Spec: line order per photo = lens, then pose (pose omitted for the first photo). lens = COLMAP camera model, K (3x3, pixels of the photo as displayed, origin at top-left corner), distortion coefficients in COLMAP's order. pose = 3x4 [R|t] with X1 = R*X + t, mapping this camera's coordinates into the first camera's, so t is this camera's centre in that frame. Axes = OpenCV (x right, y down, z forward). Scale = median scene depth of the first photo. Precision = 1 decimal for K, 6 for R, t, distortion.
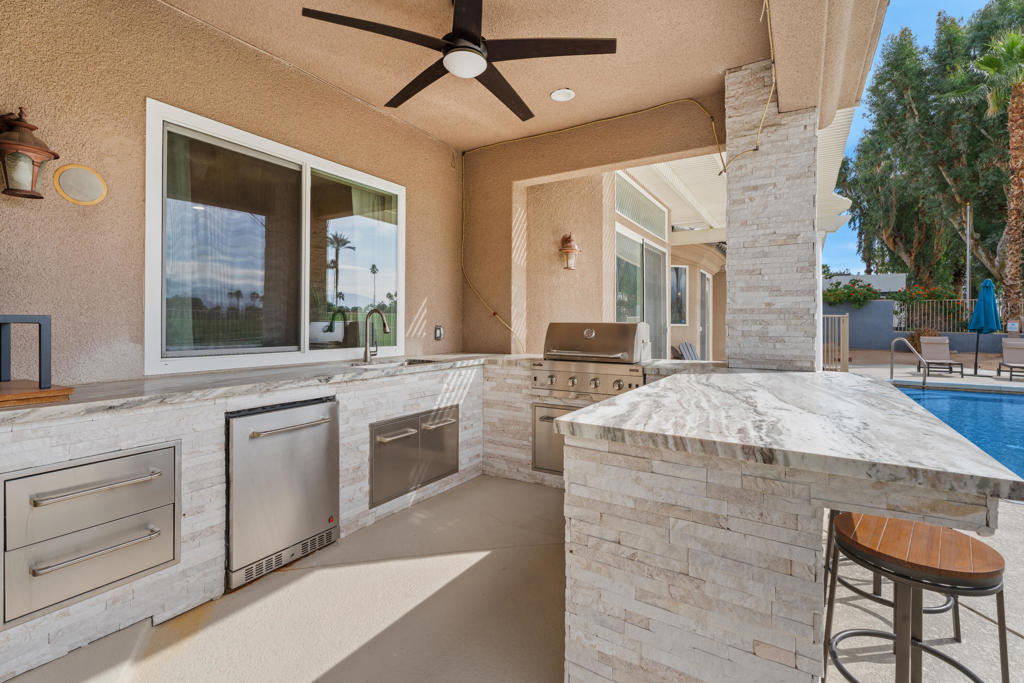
lens RADIAL K [[459.6, 0, 510.8], [0, 459.6, 323.2], [0, 0, 1]] dist [0.001151, 0.000267]
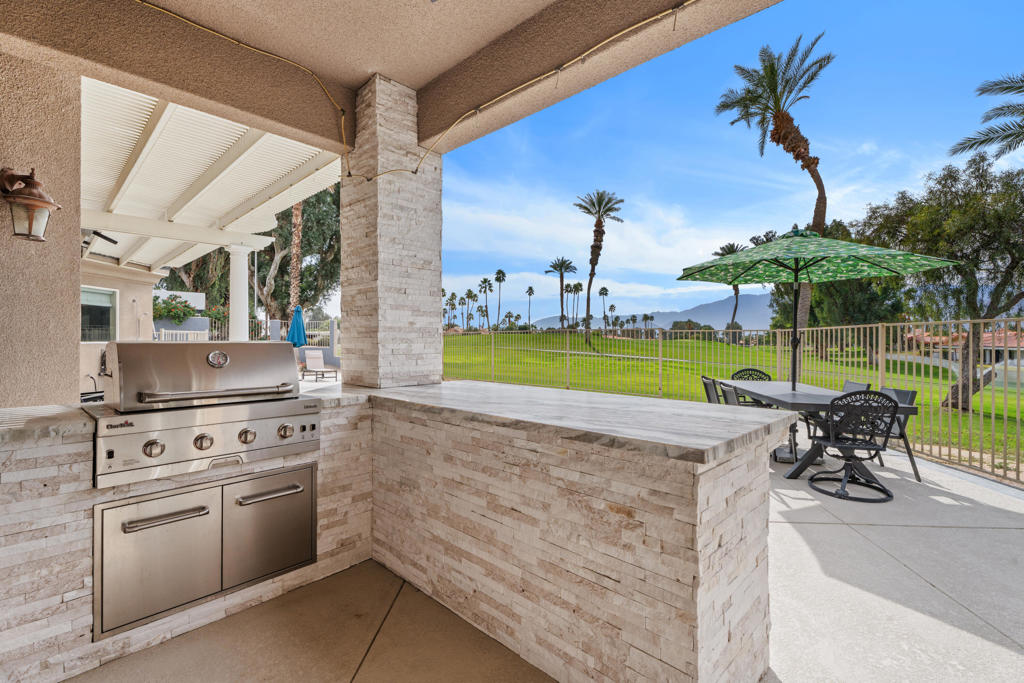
lens RADIAL K [[459.6, 0, 512.8], [0, 459.6, 339.1], [0, 0, 1]] dist [0.001151, 0.000267]
pose [[0.209571, -0.000434, 0.977793, -0.402220], [0.000615, 1.000000, 0.000312, -0.005348], [-0.977793, 0.000536, 0.209571, 0.540804]]
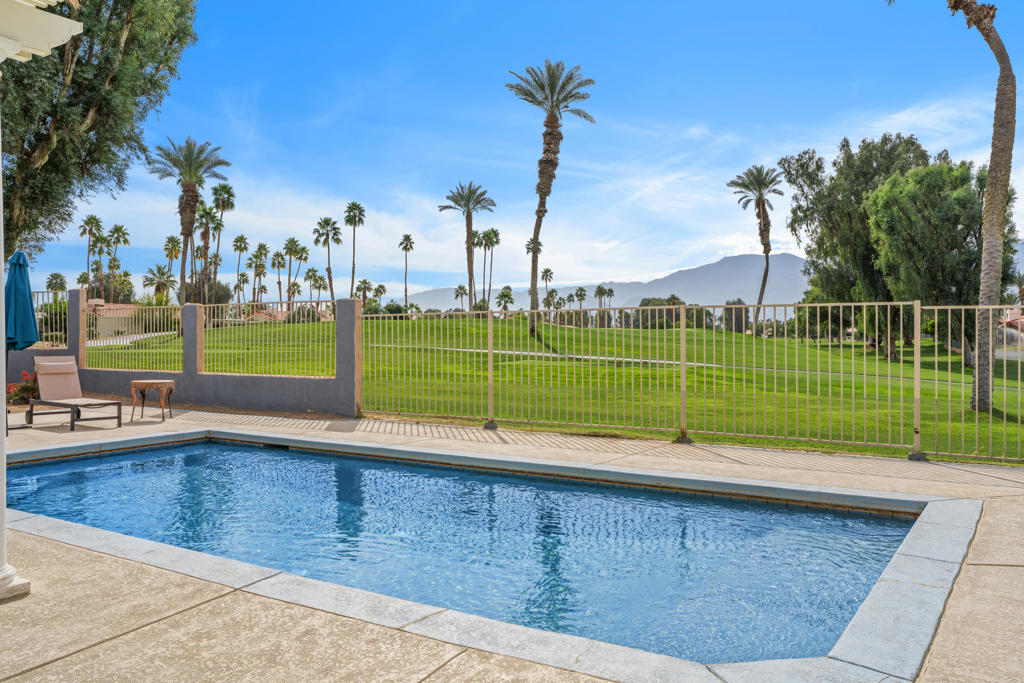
lens RADIAL K [[802.1, 0, 512.4], [0, 802.1, 339.7], [0, 0, 1]] dist [0.000092, 0.006128]
pose [[0.023512, -0.014167, 0.999623, -0.343400], [0.006755, 0.999879, 0.014011, -0.005048], [-0.999701, 0.006423, 0.023605, 0.617426]]
